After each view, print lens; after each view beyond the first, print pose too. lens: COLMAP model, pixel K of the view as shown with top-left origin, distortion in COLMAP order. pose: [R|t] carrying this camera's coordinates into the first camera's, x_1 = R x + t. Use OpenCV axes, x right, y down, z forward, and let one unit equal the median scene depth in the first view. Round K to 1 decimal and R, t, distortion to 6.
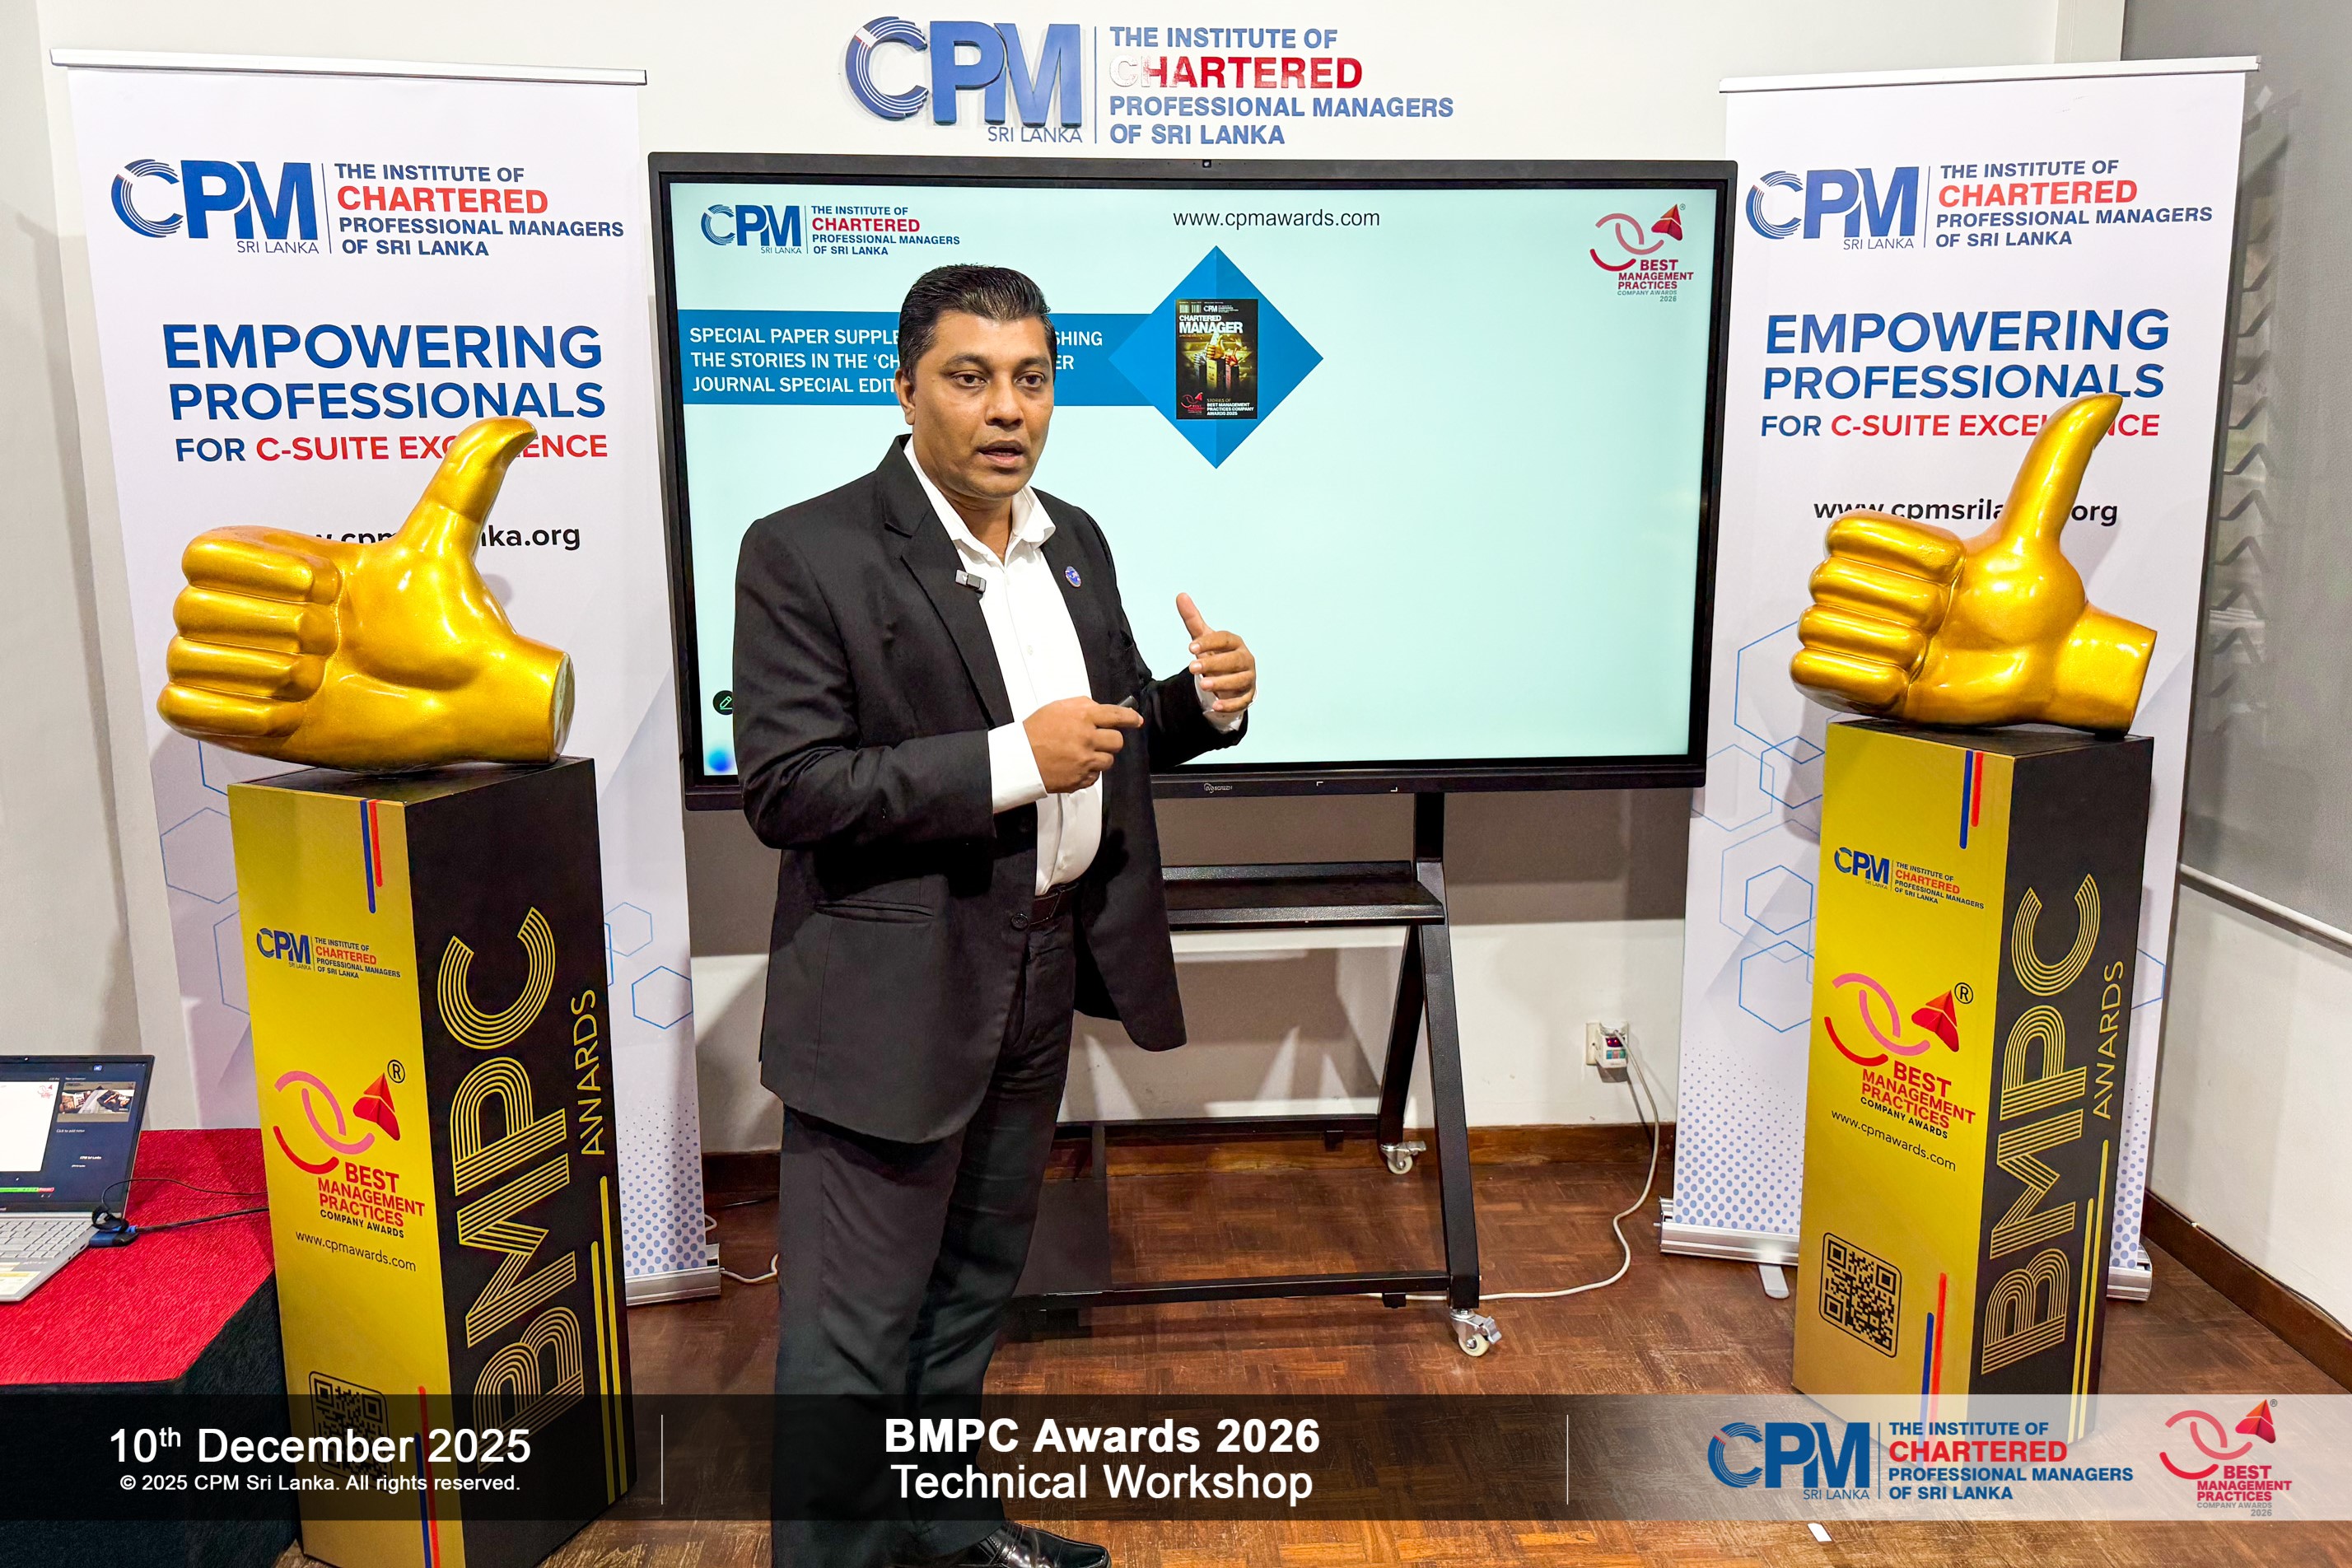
lens RADIAL K [[1664.3, 0, 1183.3], [0, 1664.3, 688.8], [0, 0, 1]] dist [0.014940, -0.020793]
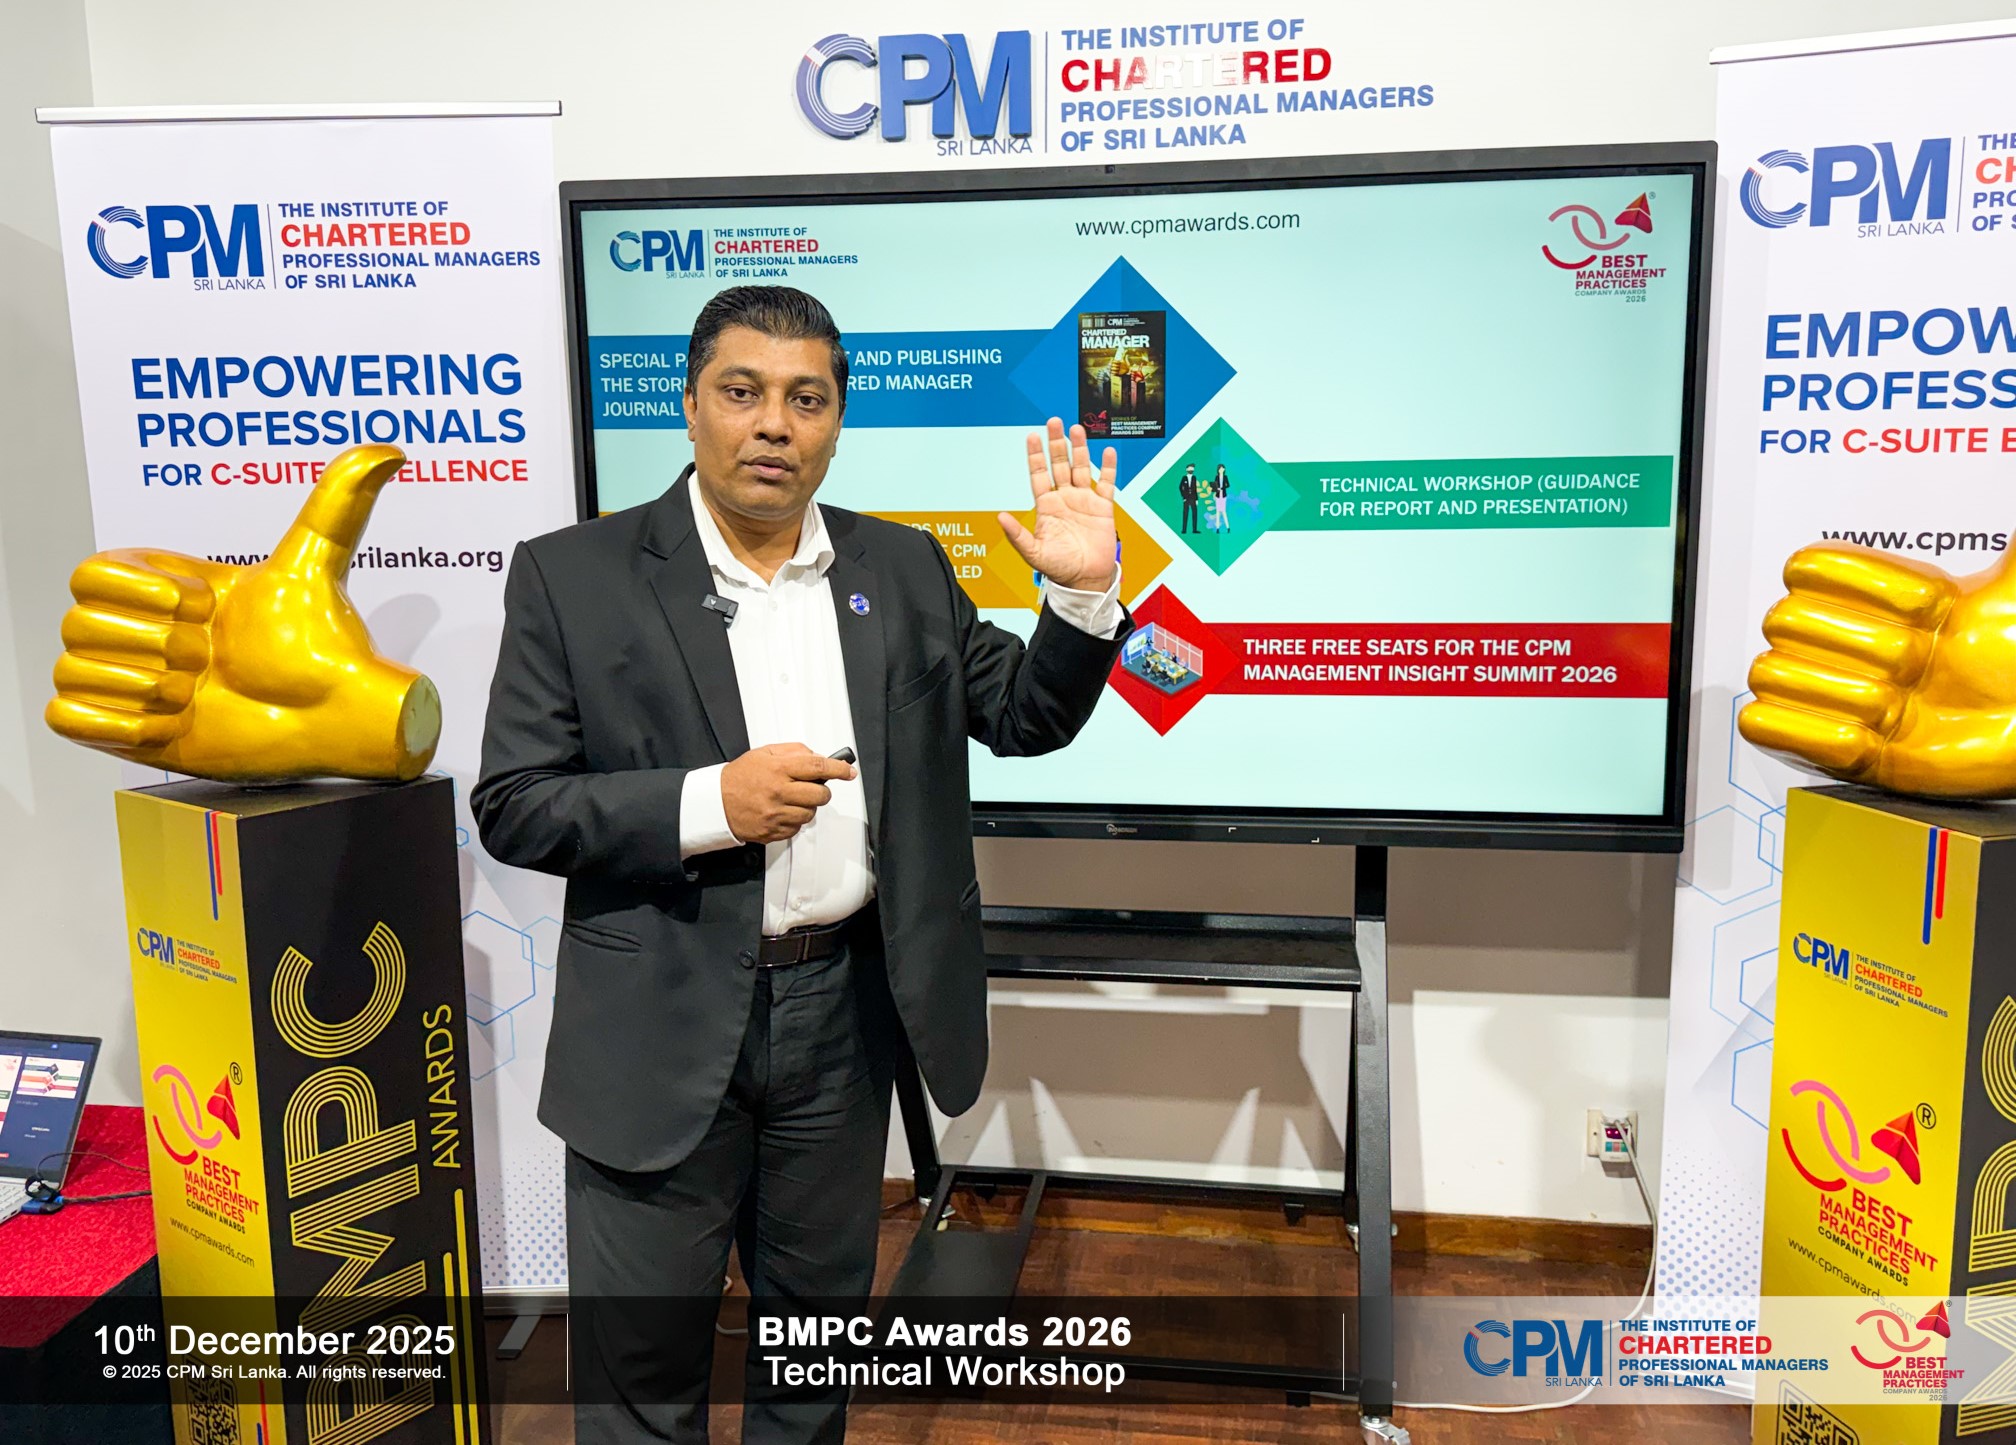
lens RADIAL K [[1678.5, 0, 1018.2], [0, 1678.5, 690.0], [0, 0, 1]] dist [0.045804, -0.074143]
pose [[0.975835, 0.025085, -0.217064, 0.181189], [-0.027381, 0.999596, -0.007575, -0.011756], [0.216786, 0.013336, 0.976128, 0.060216]]
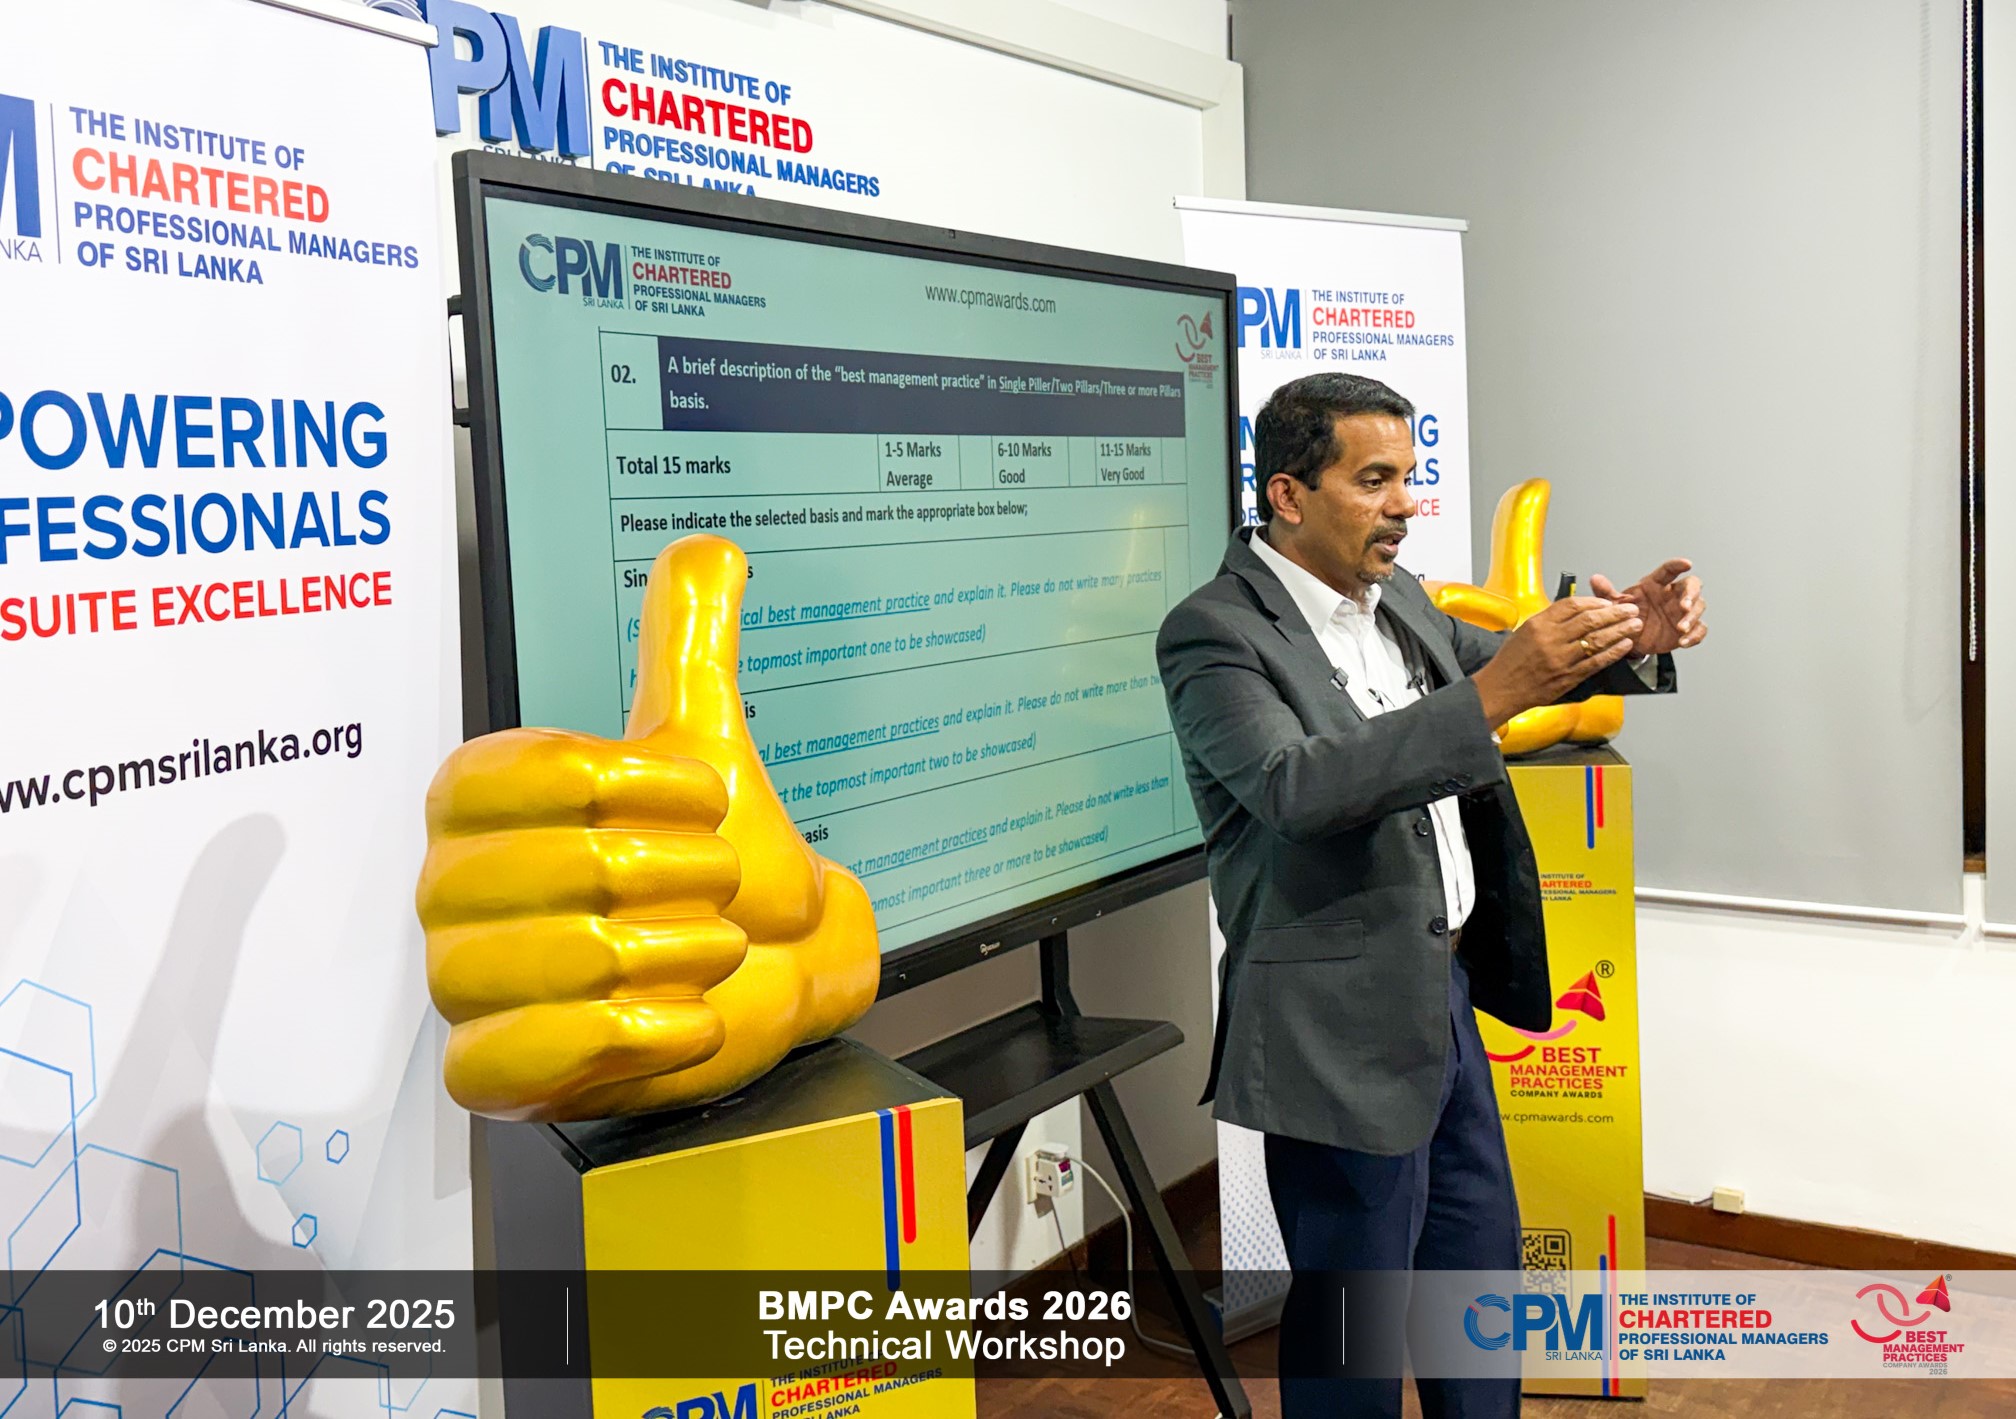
lens RADIAL K [[2027.7, 0, 1031.1], [0, 2027.7, 656.9], [0, 0, 1]] dist [0.015739, 0.000000]
pose [[0.610382, -0.079217, 0.788136, -0.832202], [0.161293, 0.986571, -0.025753, -0.062511], [-0.775511, 0.142840, 0.614963, 0.348721]]
